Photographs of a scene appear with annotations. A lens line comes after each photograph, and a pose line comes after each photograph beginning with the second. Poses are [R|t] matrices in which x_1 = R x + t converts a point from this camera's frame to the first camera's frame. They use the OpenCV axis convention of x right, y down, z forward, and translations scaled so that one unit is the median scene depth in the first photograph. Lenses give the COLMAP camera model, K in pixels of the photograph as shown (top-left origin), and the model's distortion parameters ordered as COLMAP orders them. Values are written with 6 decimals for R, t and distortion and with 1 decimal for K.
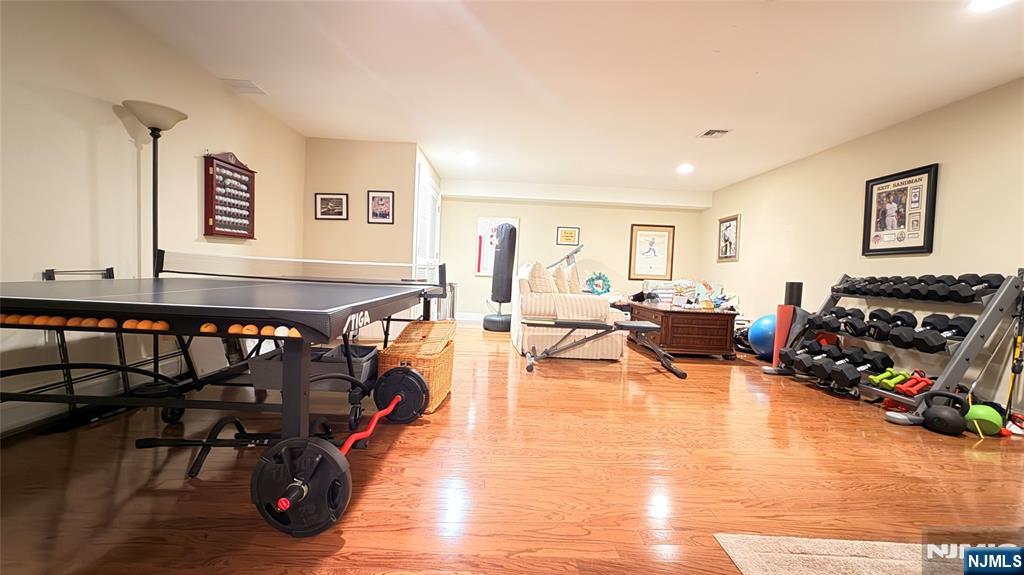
lens RADIAL K [[407.5, 0, 512.0], [0, 407.5, 287.5], [0, 0, 1]] dist [-0.000156, -0.000101]
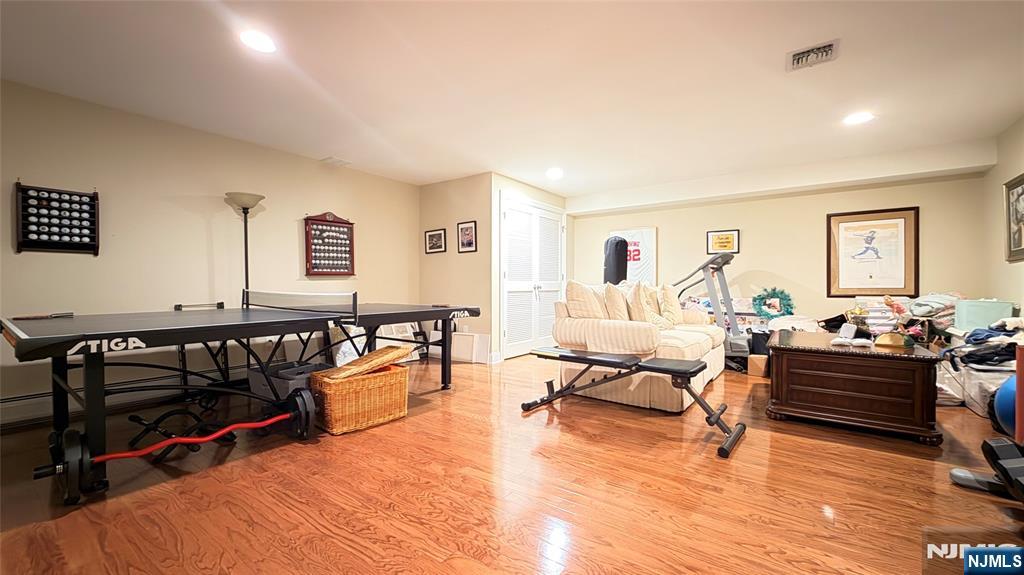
lens RADIAL K [[407.5, 0, 512.0], [0, 407.5, 287.5], [0, 0, 1]] dist [-0.000156, -0.000101]
pose [[0.793496, -0.039694, -0.607280, 0.545881], [0.009488, 0.998556, -0.052872, -0.007431], [0.608501, 0.036192, 0.792727, 0.289737]]
